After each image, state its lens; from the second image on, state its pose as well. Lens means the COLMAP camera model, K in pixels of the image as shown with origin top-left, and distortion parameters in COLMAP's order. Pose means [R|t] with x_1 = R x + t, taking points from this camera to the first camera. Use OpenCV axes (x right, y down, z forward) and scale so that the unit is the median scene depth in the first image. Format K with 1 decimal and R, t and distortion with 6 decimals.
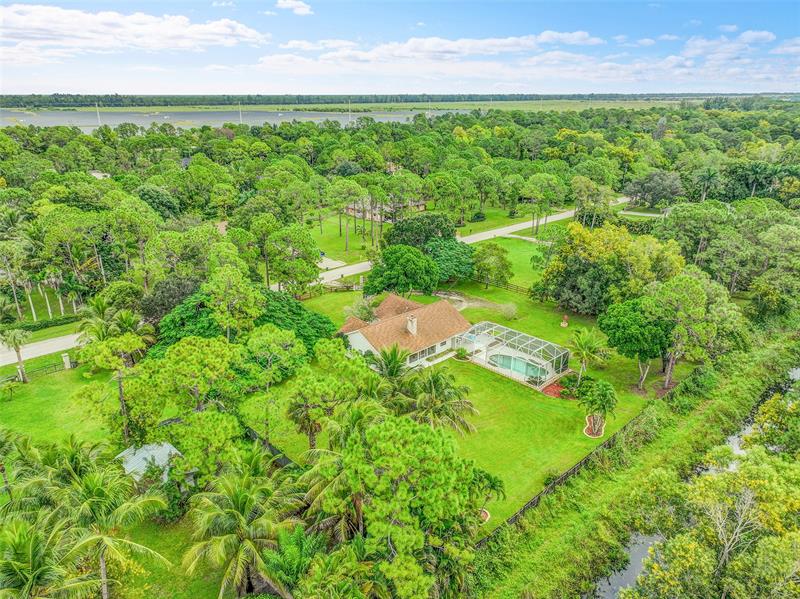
lens RADIAL K [[556.1, 0, 403.2], [0, 556.1, 299.4], [0, 0, 1]] dist [-0.007252, 0.001664]
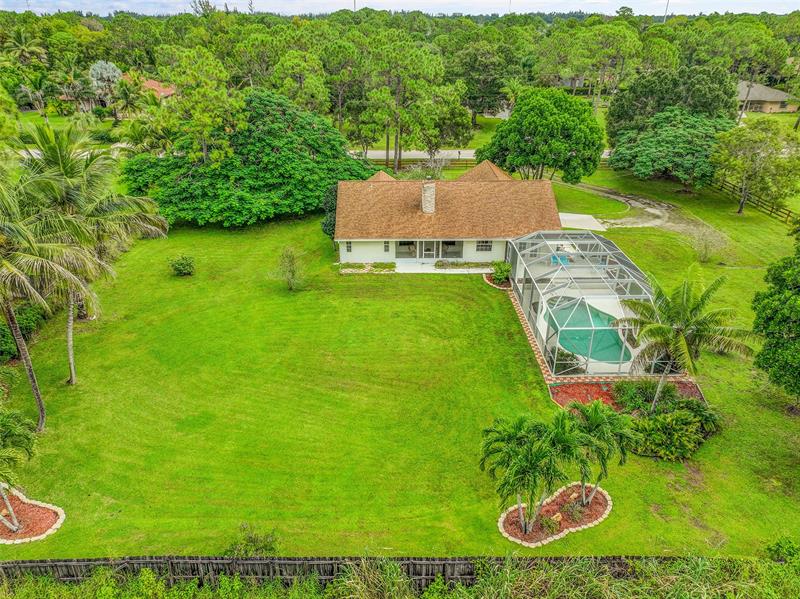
lens RADIAL K [[556.1, 0, 403.2], [0, 556.1, 299.4], [0, 0, 1]] dist [-0.007252, 0.001664]
pose [[0.729321, 0.301198, -0.614305, 0.135910], [-0.228997, 0.953560, 0.195665, 0.014933], [0.644710, -0.002029, 0.764425, 0.201111]]
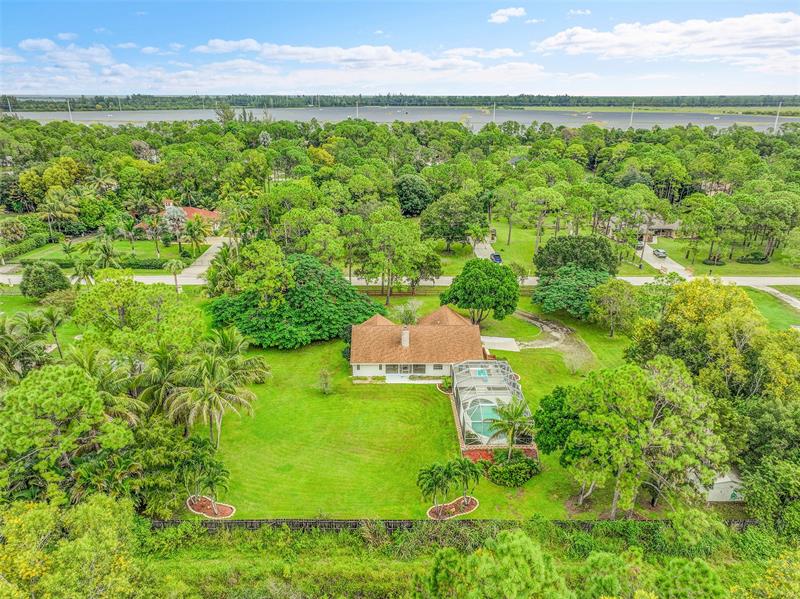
lens RADIAL K [[556.1, 0, 403.2], [0, 556.1, 299.4], [0, 0, 1]] dist [-0.007252, 0.001664]
pose [[0.730820, 0.231590, -0.642082, 0.222861], [-0.232473, 0.968893, 0.084866, -0.035448], [0.641763, 0.087245, 0.761925, 0.095169]]
